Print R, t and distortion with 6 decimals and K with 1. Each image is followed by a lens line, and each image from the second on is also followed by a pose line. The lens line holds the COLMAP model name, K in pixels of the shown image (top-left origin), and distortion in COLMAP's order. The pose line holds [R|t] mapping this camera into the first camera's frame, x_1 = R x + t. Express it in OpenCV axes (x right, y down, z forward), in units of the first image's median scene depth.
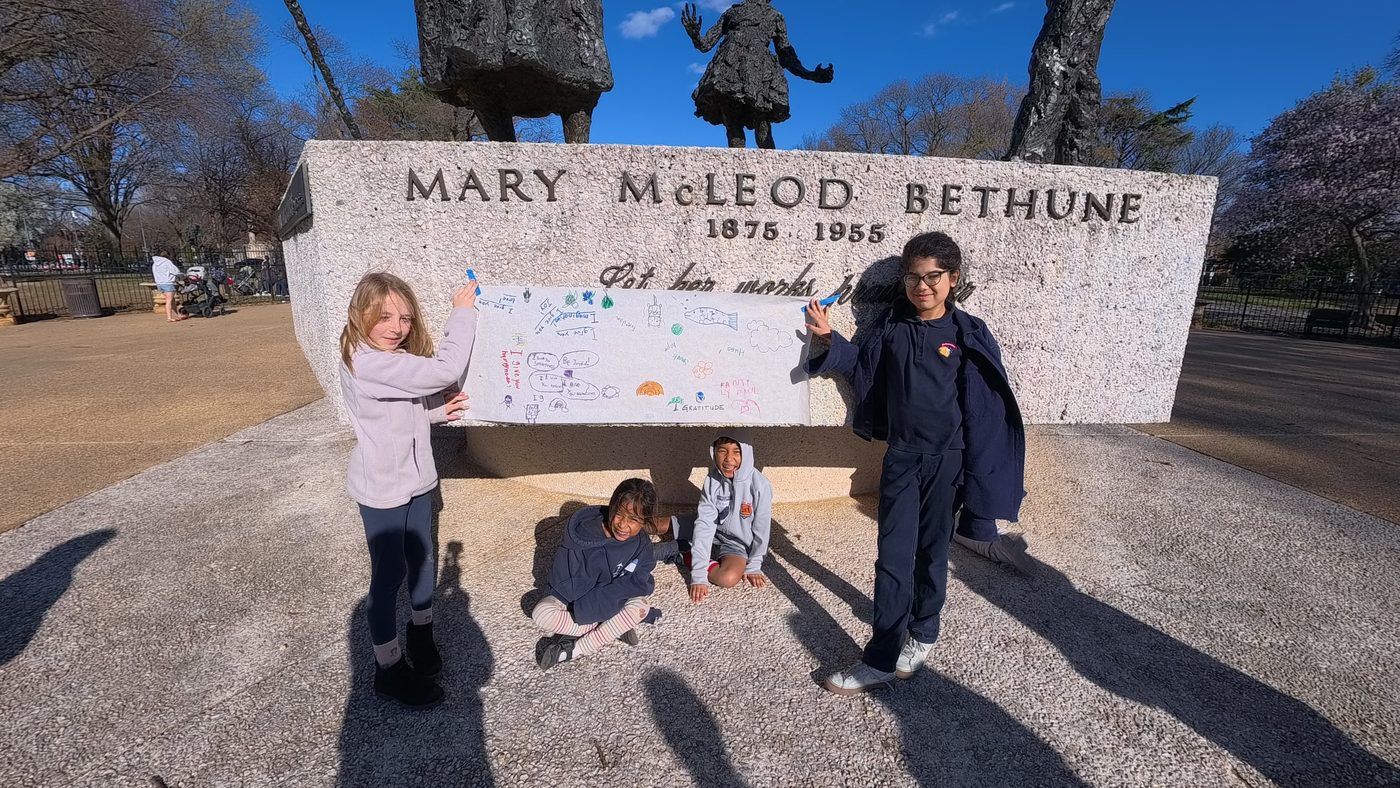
lens RADIAL K [[521.5, 0, 698.8], [0, 521.5, 388.4], [0, 0, 1]] dist [-0.059045, 0.007779]
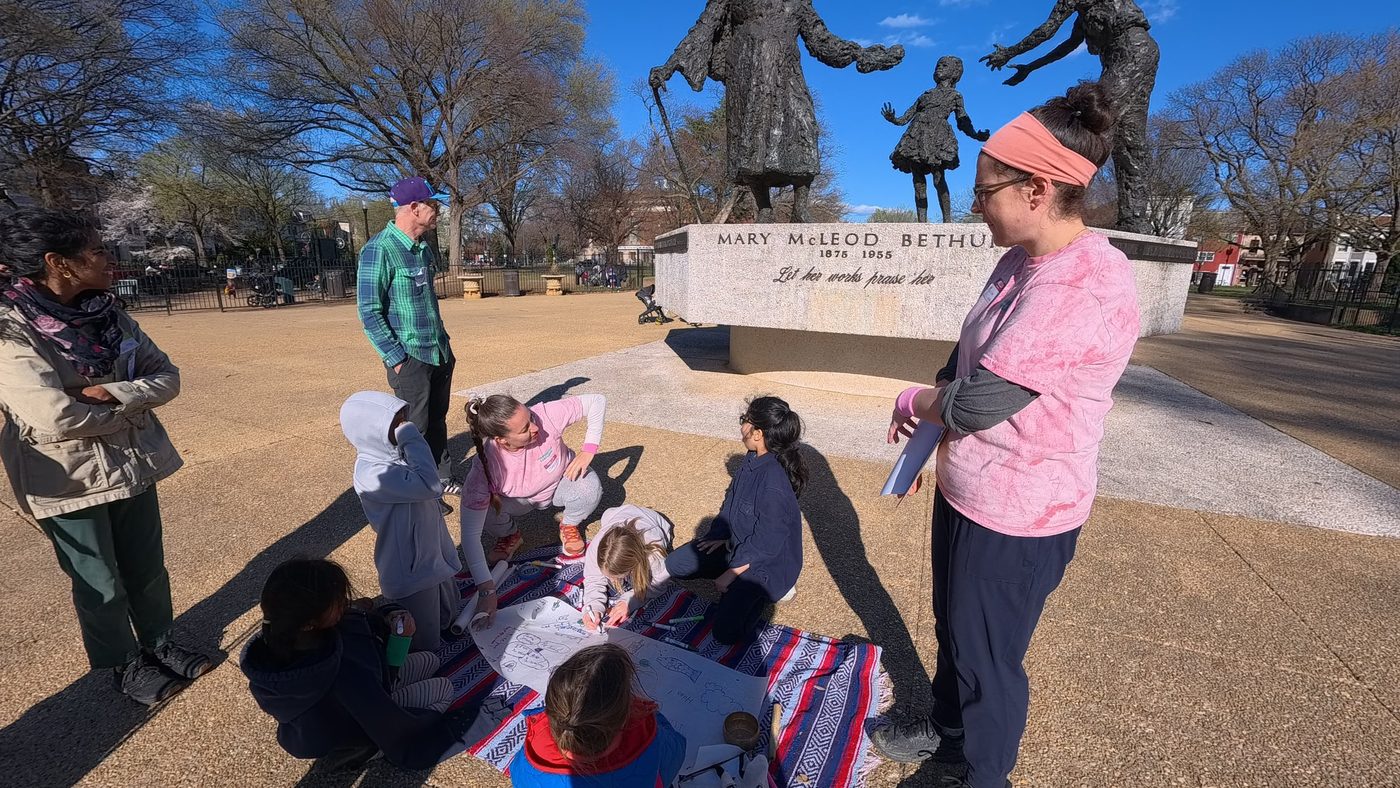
lens RADIAL K [[521.5, 0, 698.8], [0, 521.5, 388.4], [0, 0, 1]] dist [-0.059045, 0.007779]
pose [[0.873057, 0.111889, -0.474608, 0.795423], [-0.116339, 0.993006, 0.020092, 0.386266], [0.473537, 0.037674, 0.879968, -1.563272]]
